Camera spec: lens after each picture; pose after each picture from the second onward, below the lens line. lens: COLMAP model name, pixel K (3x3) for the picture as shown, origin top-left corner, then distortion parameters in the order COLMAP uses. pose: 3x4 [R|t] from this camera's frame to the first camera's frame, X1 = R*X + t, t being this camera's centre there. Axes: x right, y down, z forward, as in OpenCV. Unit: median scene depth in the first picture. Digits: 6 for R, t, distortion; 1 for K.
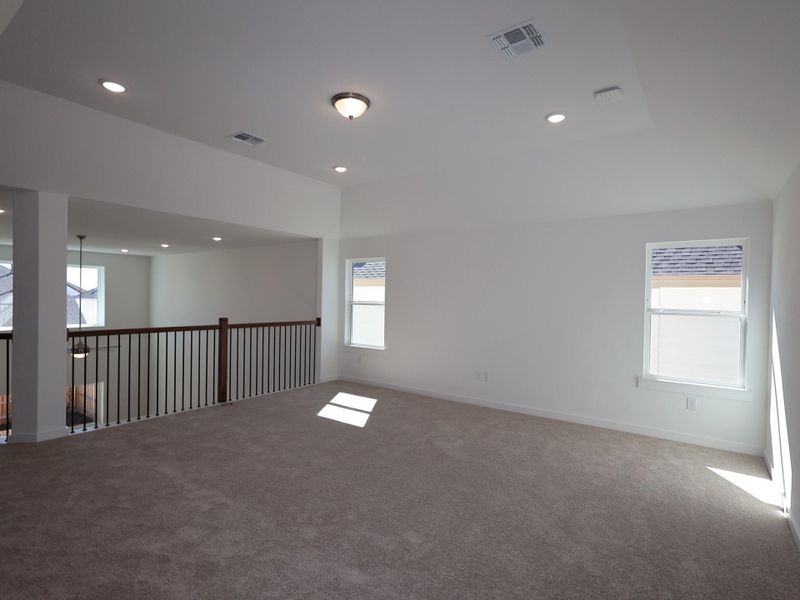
lens RADIAL K [[426.0, 0, 398.1], [0, 426.0, 302.7], [0, 0, 1]] dist [0.010203, -0.000258]
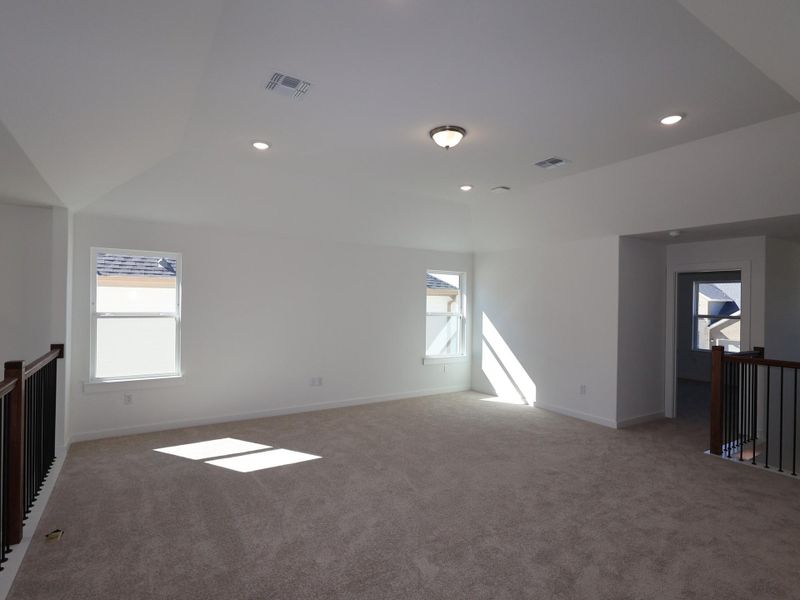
lens RADIAL K [[426.0, 0, 398.1], [0, 426.0, 302.7], [0, 0, 1]] dist [0.010203, -0.000258]
pose [[0.338401, -0.006778, 0.940978, -0.603350], [0.004562, 0.999974, 0.005563, -0.021562], [-0.940991, 0.002410, 0.338423, 0.389538]]
